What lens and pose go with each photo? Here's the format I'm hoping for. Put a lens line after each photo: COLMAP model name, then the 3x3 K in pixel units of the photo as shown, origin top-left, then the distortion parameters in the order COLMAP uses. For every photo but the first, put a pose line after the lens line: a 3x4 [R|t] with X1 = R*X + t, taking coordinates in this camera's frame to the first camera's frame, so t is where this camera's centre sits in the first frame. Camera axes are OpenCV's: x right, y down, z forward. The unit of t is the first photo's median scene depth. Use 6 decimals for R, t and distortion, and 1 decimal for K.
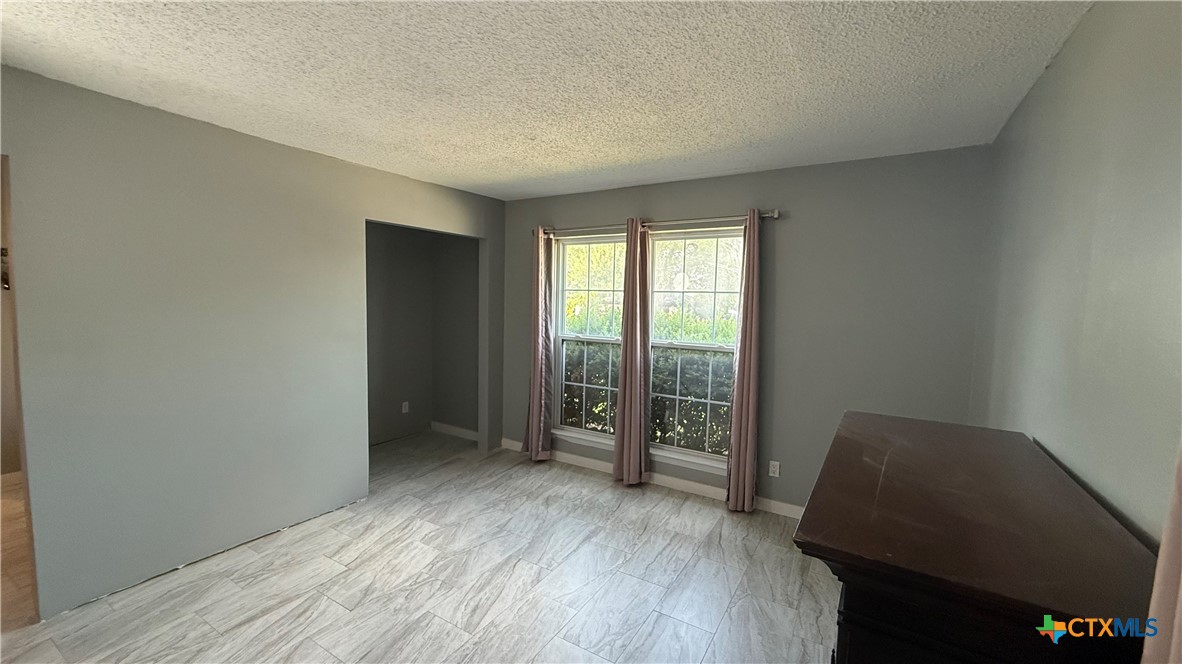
lens RADIAL K [[469.7, 0, 589.1], [0, 469.7, 330.5], [0, 0, 1]] dist [-0.001932, 0.000796]
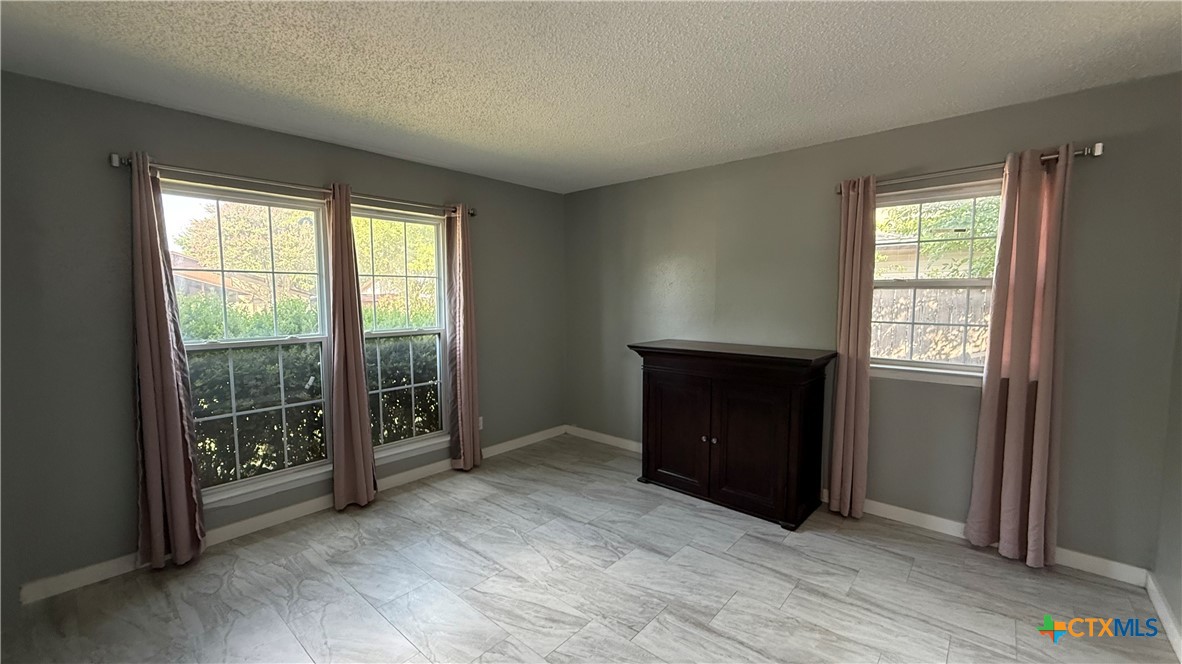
lens RADIAL K [[469.7, 0, 593.2], [0, 469.7, 329.0], [0, 0, 1]] dist [-0.001932, 0.000796]
pose [[0.155090, -0.093705, 0.983446, -0.668572], [0.064921, 0.994306, 0.084502, -0.029743], [-0.985765, 0.050741, 0.160290, 0.458560]]
